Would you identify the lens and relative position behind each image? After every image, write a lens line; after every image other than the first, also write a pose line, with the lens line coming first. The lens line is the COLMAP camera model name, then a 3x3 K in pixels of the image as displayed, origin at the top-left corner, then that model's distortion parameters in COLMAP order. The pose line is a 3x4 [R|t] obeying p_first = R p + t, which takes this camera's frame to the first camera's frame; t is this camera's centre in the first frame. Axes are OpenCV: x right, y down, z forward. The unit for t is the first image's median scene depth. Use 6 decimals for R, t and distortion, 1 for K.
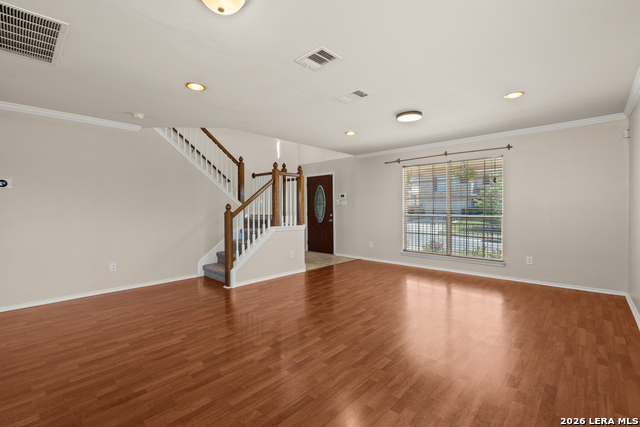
lens RADIAL K [[289.8, 0, 319.6], [0, 289.8, 211.1], [0, 0, 1]] dist [-0.008883, 0.001582]
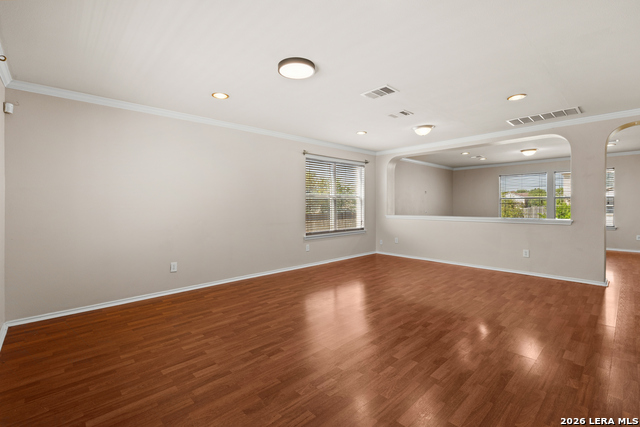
lens RADIAL K [[289.8, 0, 320.8], [0, 289.8, 210.7], [0, 0, 1]] dist [-0.008883, 0.001582]
pose [[-0.997581, 0.008911, 0.068937, 0.277311], [0.011158, 0.999417, 0.032274, -0.022489], [-0.068609, 0.032965, -0.997099, 2.214334]]
